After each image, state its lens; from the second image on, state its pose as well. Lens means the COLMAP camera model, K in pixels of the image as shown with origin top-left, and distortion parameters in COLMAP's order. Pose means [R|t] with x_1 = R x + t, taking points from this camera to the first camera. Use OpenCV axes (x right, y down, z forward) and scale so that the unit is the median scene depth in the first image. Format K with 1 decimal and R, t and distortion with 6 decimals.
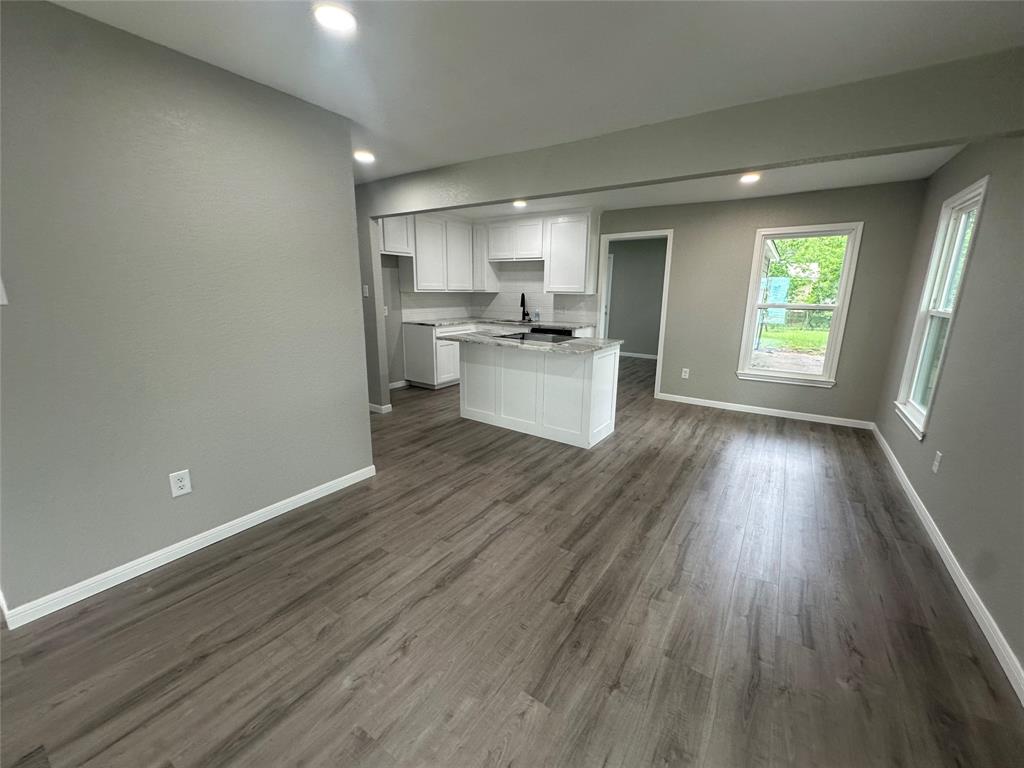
lens RADIAL K [[408.1, 0, 509.5], [0, 408.1, 384.6], [0, 0, 1]] dist [-0.004487, 0.001149]
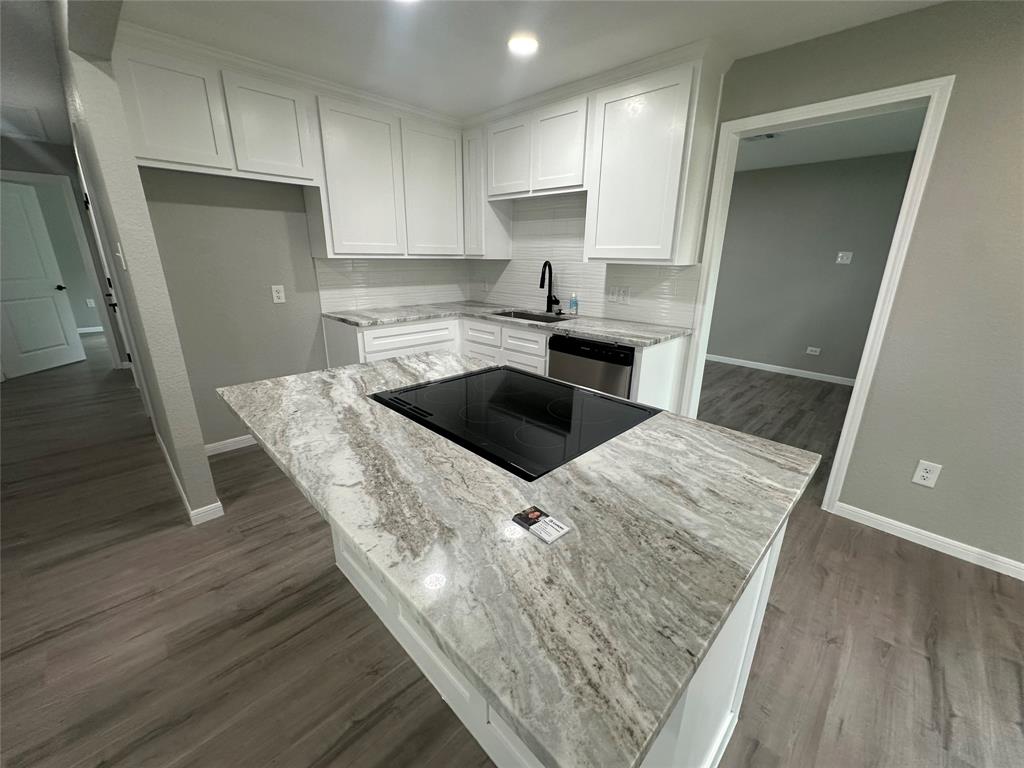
lens RADIAL K [[408.1, 0, 511.4], [0, 408.1, 383.3], [0, 0, 1]] dist [-0.004487, 0.001149]
pose [[0.983631, 0.056858, -0.170992, 0.088919], [-0.043895, 0.995935, 0.078656, -0.111134], [0.174769, -0.069863, 0.982128, 0.484830]]
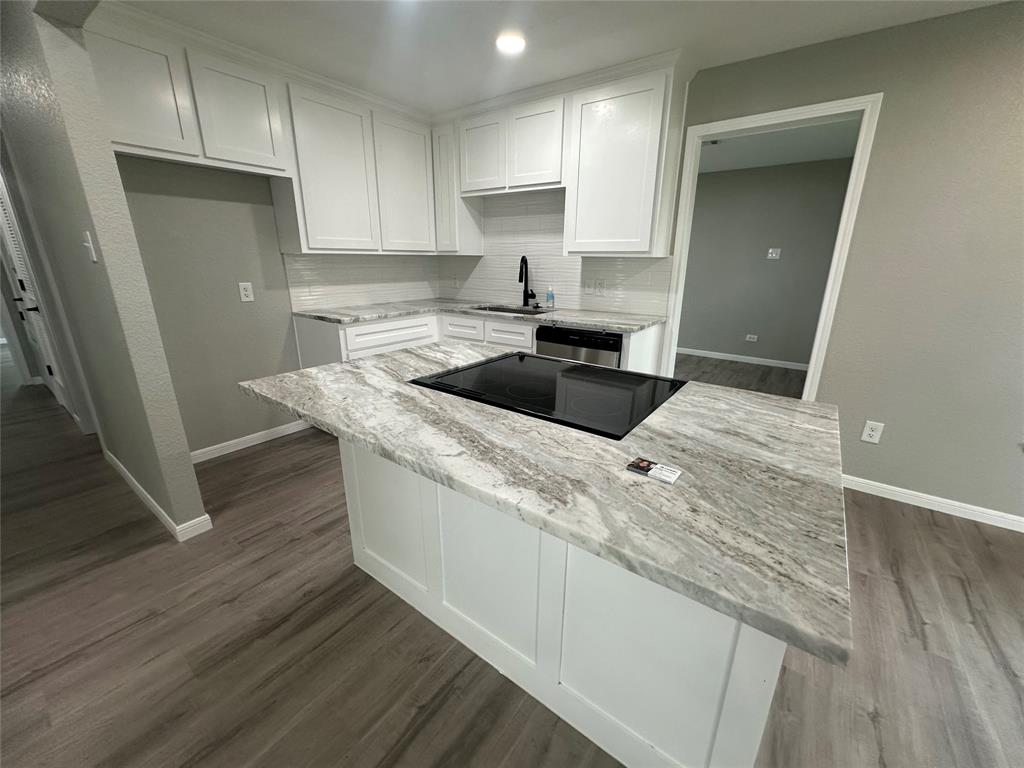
lens RADIAL K [[408.1, 0, 511.0], [0, 408.1, 383.5], [0, 0, 1]] dist [-0.004487, 0.001149]
pose [[0.999489, 0.007332, -0.031108, 0.034958], [-0.005149, 0.997556, 0.069685, -0.097616], [0.031543, -0.069489, 0.997084, 0.469156]]
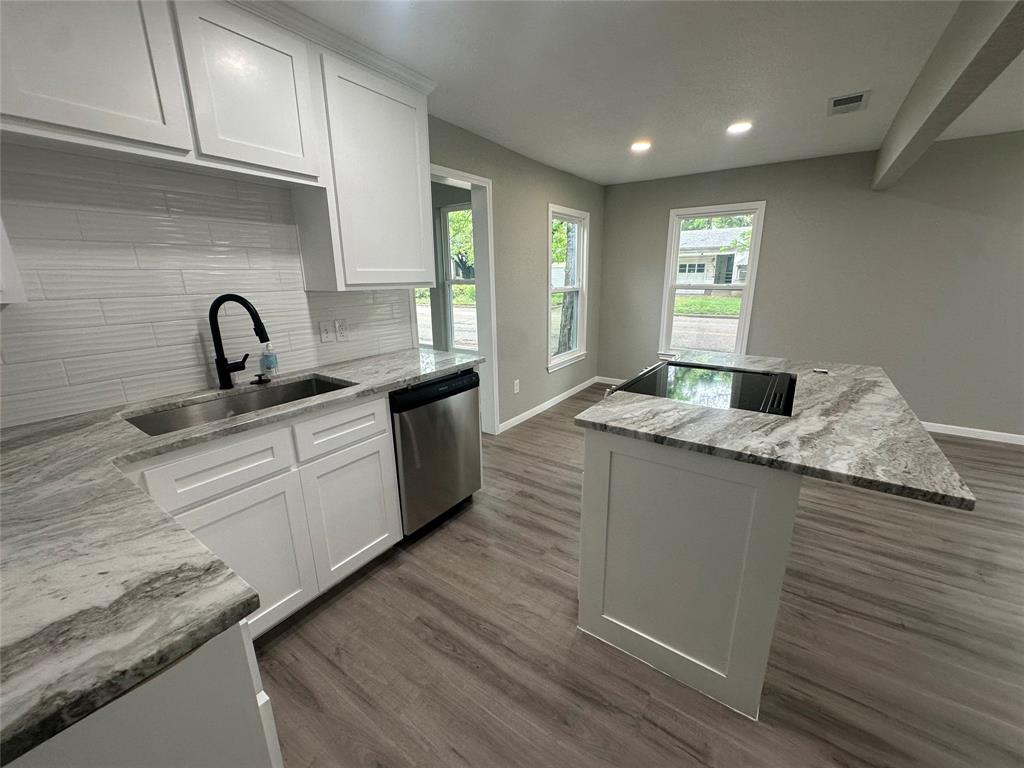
lens RADIAL K [[408.1, 0, 511.0], [0, 408.1, 385.1], [0, 0, 1]] dist [-0.004487, 0.001149]
pose [[0.010210, -0.269416, 0.962970, -0.257805], [0.237258, 0.936172, 0.259404, -0.199674], [-0.971393, 0.225824, 0.073479, 0.835684]]
